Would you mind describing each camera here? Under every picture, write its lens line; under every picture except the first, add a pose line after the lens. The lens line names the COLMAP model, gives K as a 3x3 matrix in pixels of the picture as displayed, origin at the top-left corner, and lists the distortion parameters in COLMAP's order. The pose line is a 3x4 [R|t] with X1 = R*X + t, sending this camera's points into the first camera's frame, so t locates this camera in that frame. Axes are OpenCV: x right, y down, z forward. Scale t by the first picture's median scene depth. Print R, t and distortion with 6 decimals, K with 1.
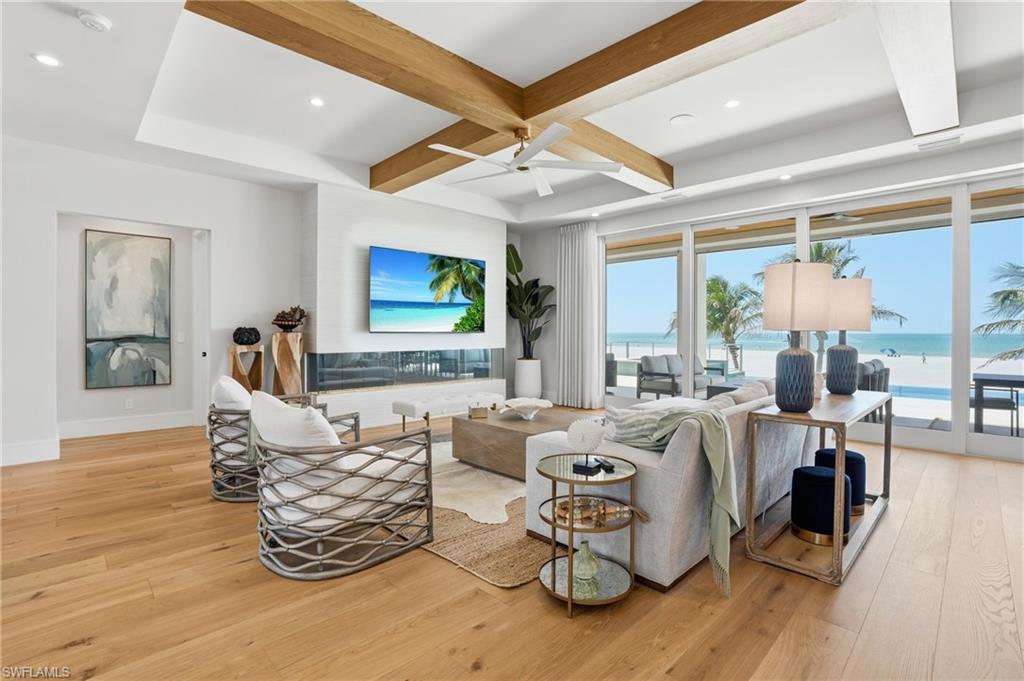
lens RADIAL K [[475.0, 0, 509.7], [0, 475.0, 335.3], [0, 0, 1]] dist [-0.057982, 0.012137]
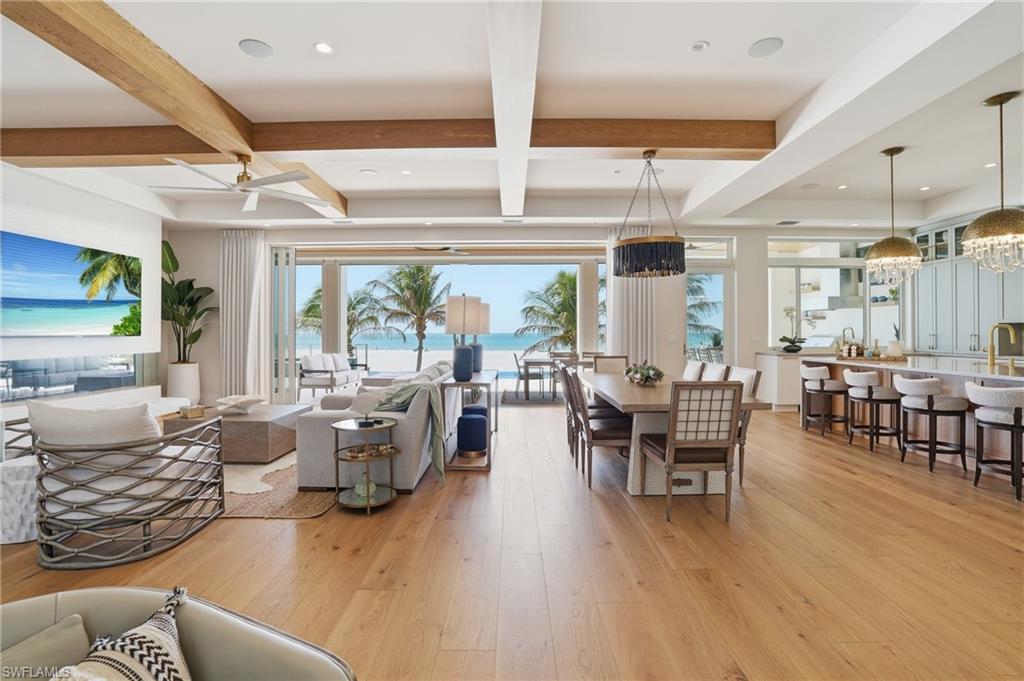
lens RADIAL K [[475.0, 0, 511.3], [0, 475.0, 332.3], [0, 0, 1]] dist [-0.057982, 0.012137]
pose [[0.697690, -0.001888, 0.716397, -0.244201], [0.008184, 0.999952, -0.005334, -0.002941], [-0.716353, 0.009584, 0.697672, -0.169288]]
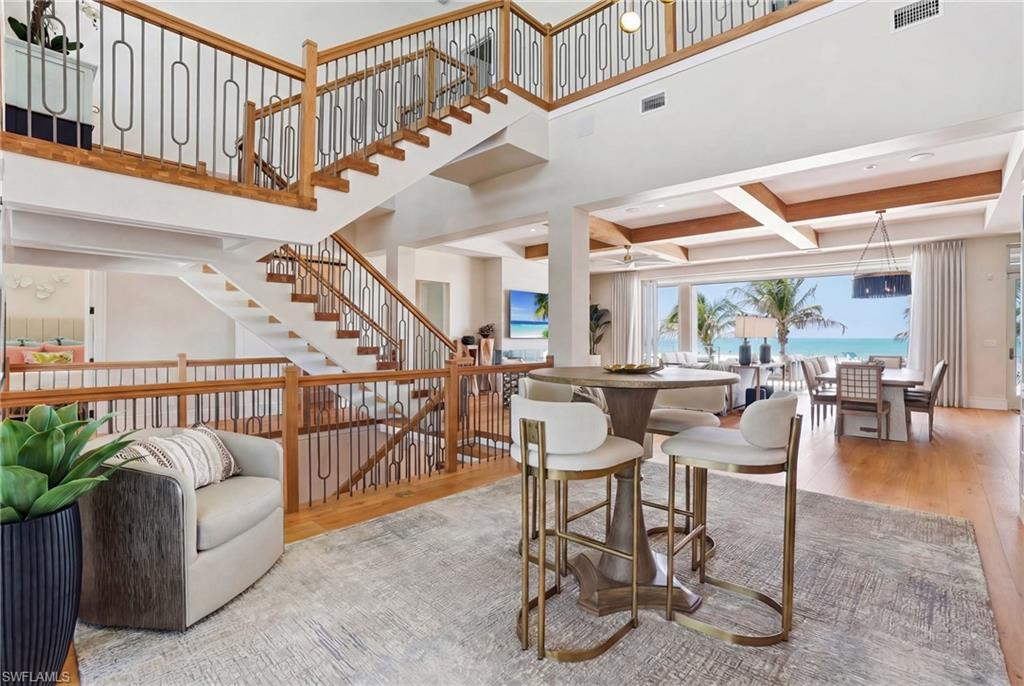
lens RADIAL K [[475.0, 0, 517.8], [0, 475.0, 340.9], [0, 0, 1]] dist [-0.057982, 0.012137]
pose [[0.997993, 0.000273, 0.063323, -0.469058], [-0.000264, 1.000000, -0.000145, 0.004361], [-0.063323, 0.000128, 0.997993, -0.869641]]
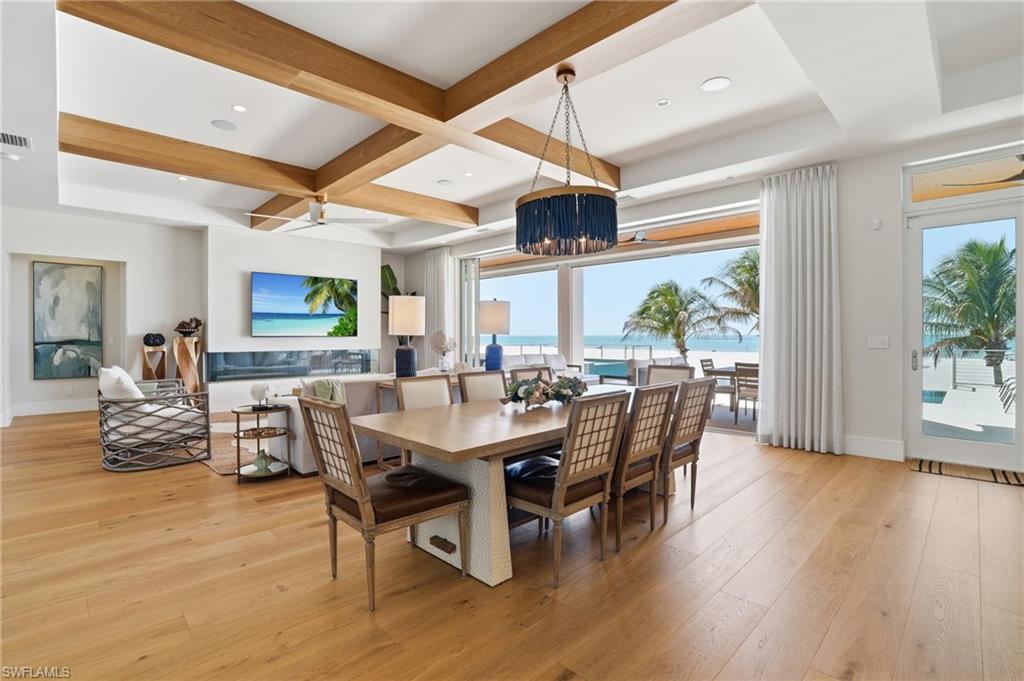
lens RADIAL K [[475.0, 0, 514.6], [0, 475.0, 338.1], [0, 0, 1]] dist [-0.057982, 0.012137]
pose [[0.999892, -0.005621, 0.013600, 0.453831], [0.005630, 0.999984, -0.000604, 0.003496], [-0.013597, 0.000680, 0.999907, -0.341896]]
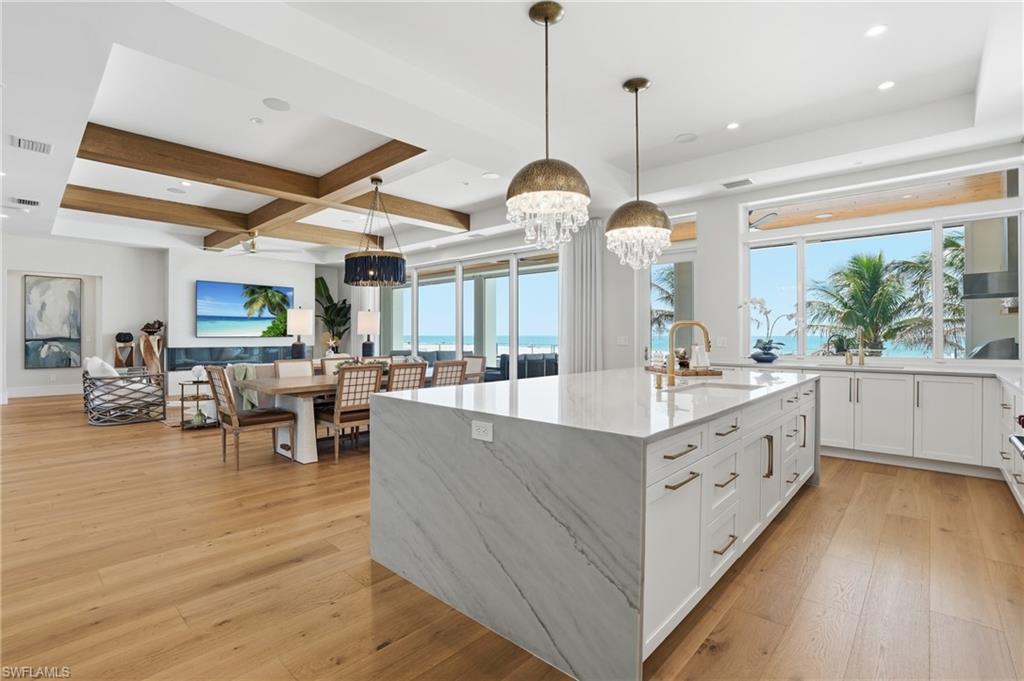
lens RADIAL K [[475.0, 0, 518.2], [0, 475.0, 335.3], [0, 0, 1]] dist [-0.057982, 0.012137]
pose [[0.997722, -0.001206, 0.067456, 0.756611], [0.001574, 0.999984, -0.005409, 0.004860], [-0.067449, 0.005503, 0.997708, -0.766441]]
